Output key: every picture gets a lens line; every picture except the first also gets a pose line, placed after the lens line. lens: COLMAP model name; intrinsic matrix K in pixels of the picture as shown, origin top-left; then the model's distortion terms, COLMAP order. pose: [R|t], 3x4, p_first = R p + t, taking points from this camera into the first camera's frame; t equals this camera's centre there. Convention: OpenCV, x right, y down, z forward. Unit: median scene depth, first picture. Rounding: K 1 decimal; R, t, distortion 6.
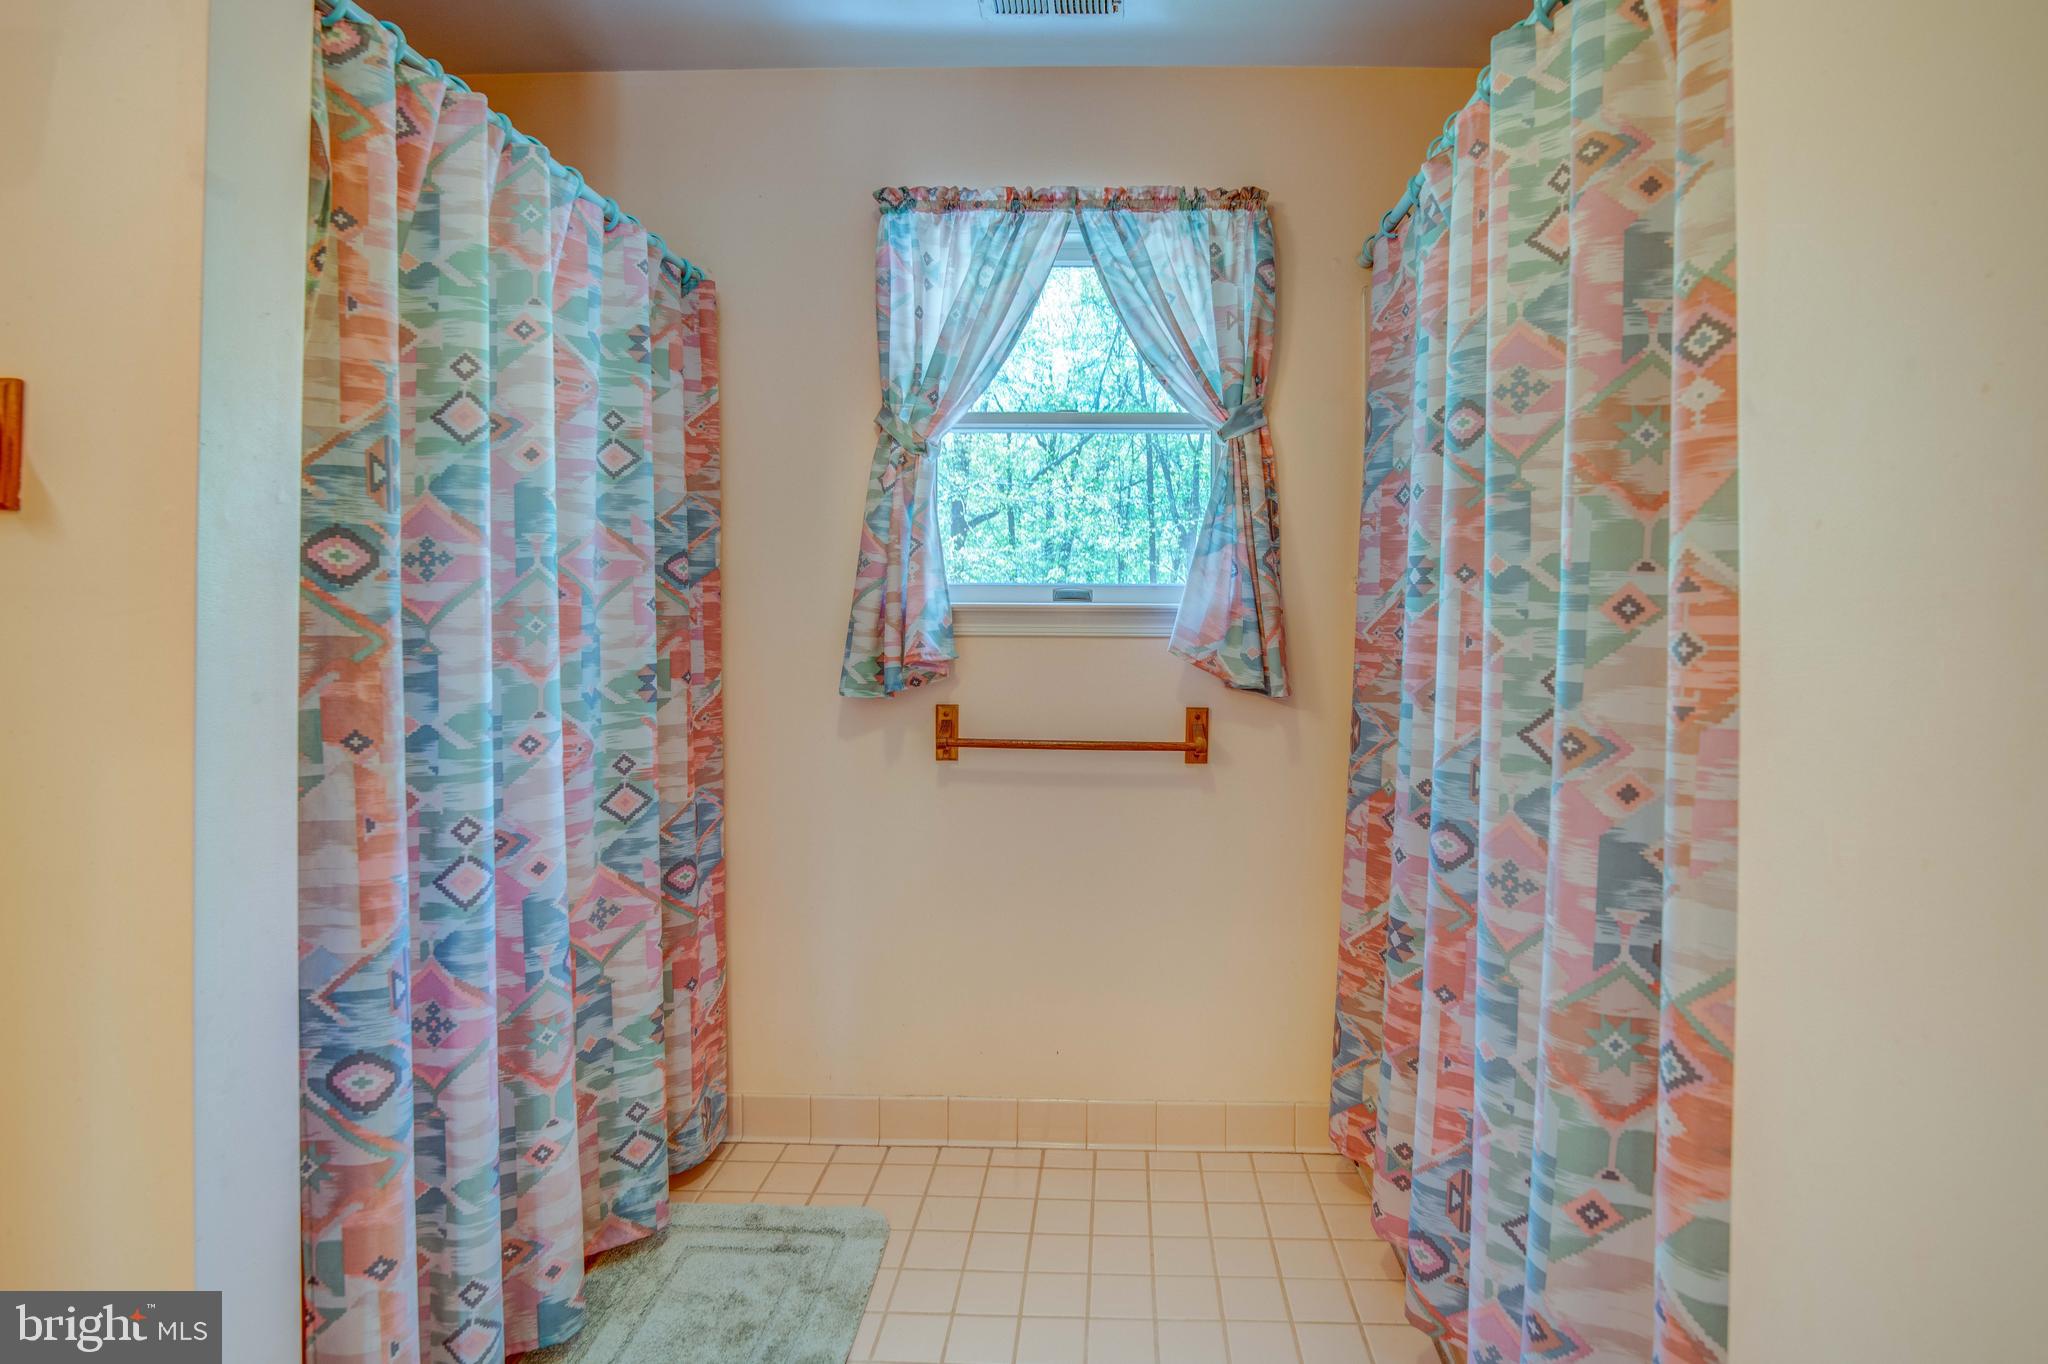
lens RADIAL K [[1051.6, 0, 1027.6], [0, 1051.6, 608.6], [0, 0, 1]] dist [-0.035326, 0.007521]
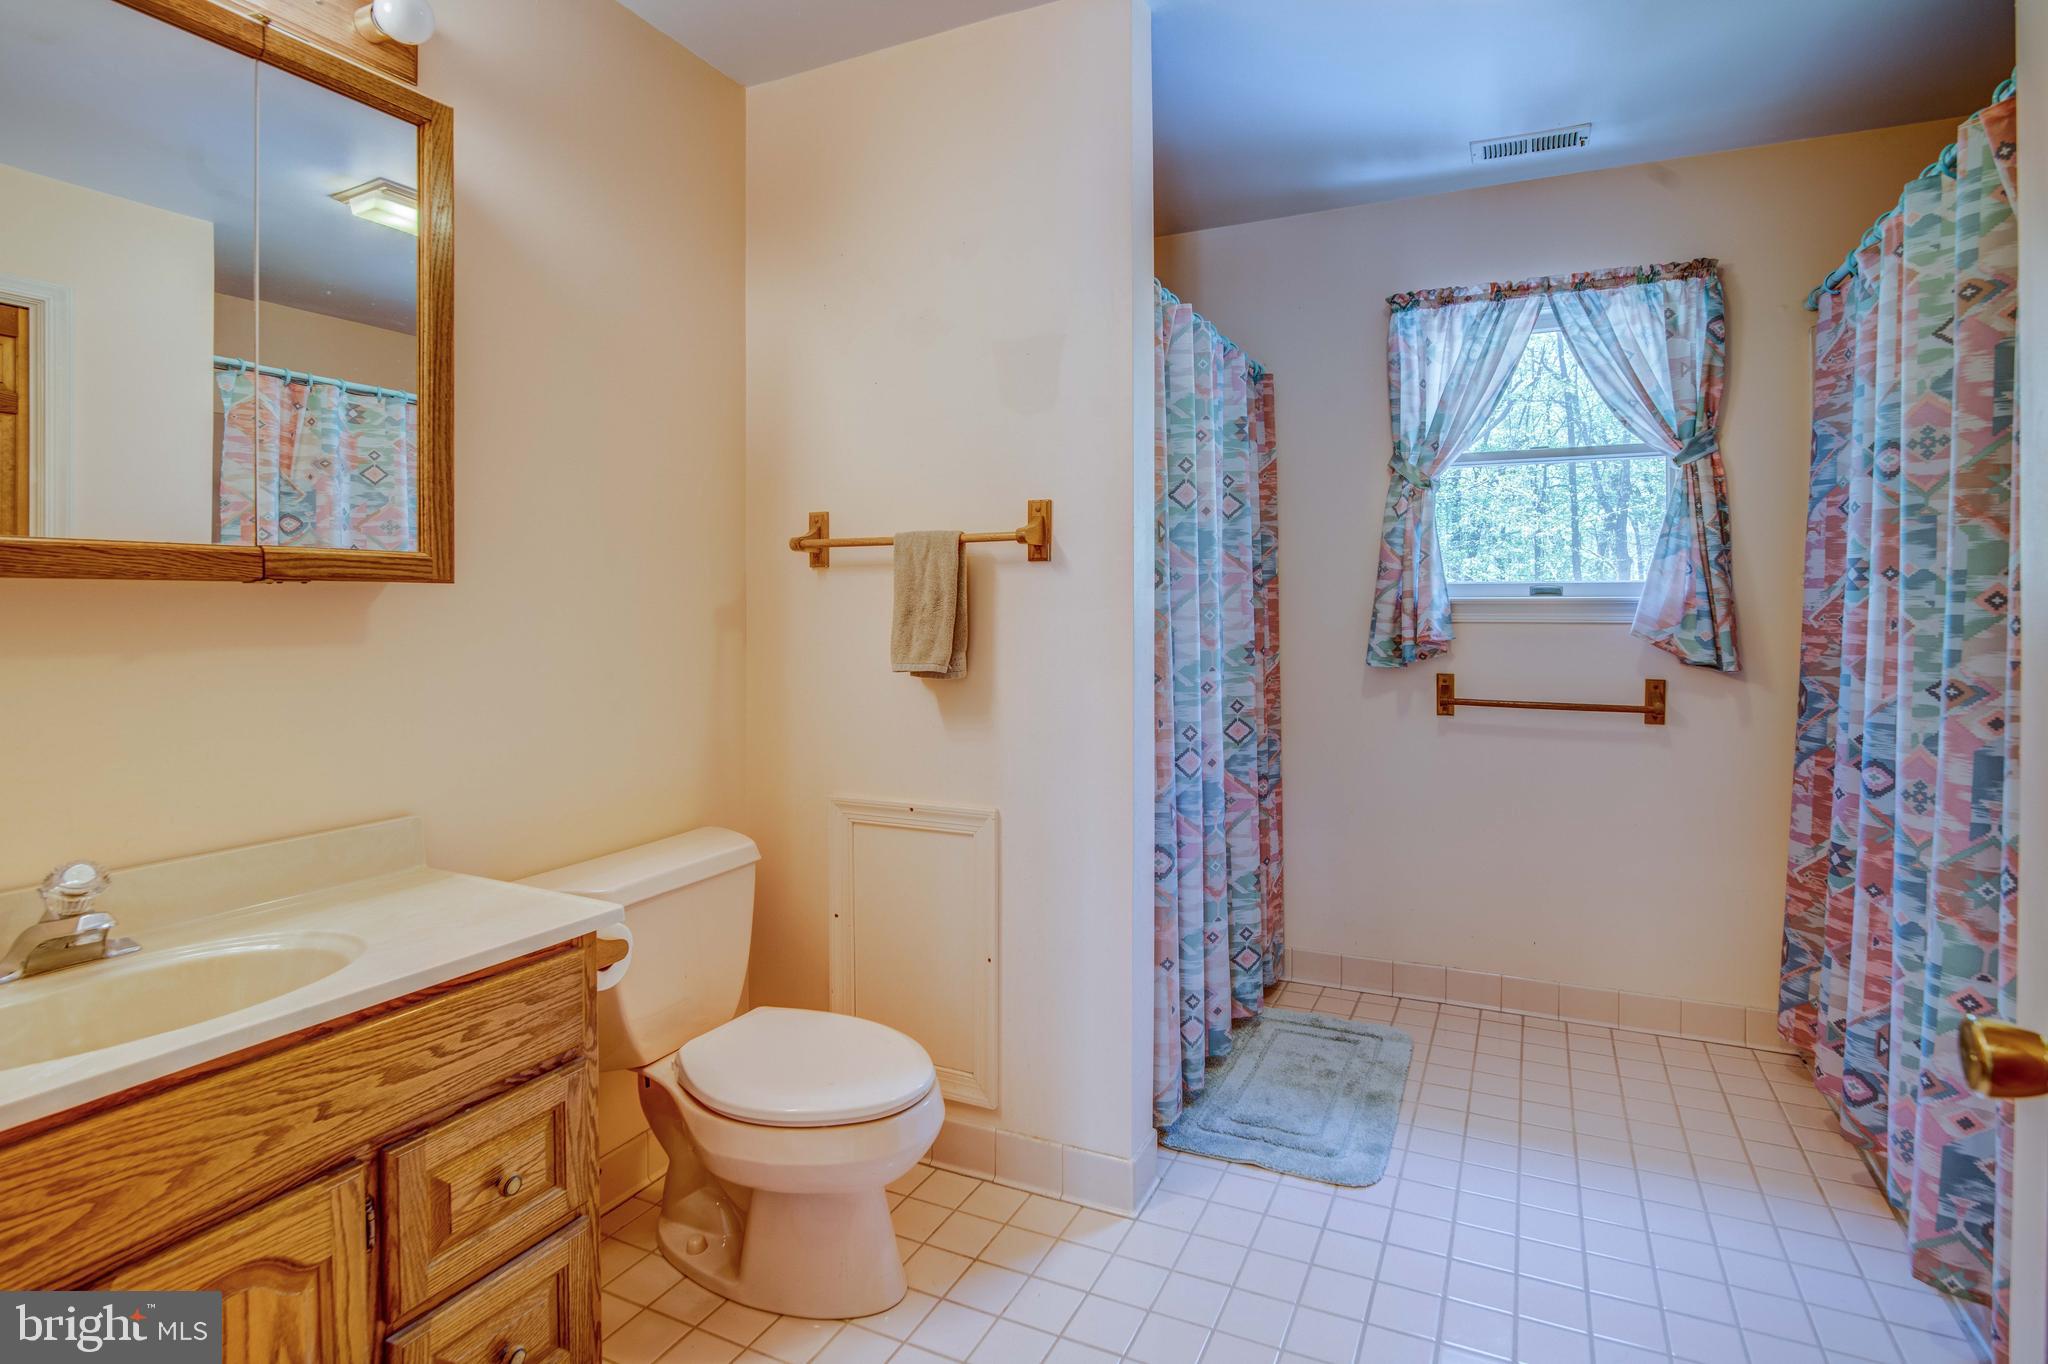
lens RADIAL K [[1051.6, 0, 1027.6], [0, 1051.6, 608.6], [0, 0, 1]] dist [-0.035326, 0.007521]
pose [[0.935159, -0.005755, -0.354180, -0.107670], [0.008555, 0.999943, 0.006342, -0.004916], [0.354124, -0.008961, 0.935156, -0.458594]]
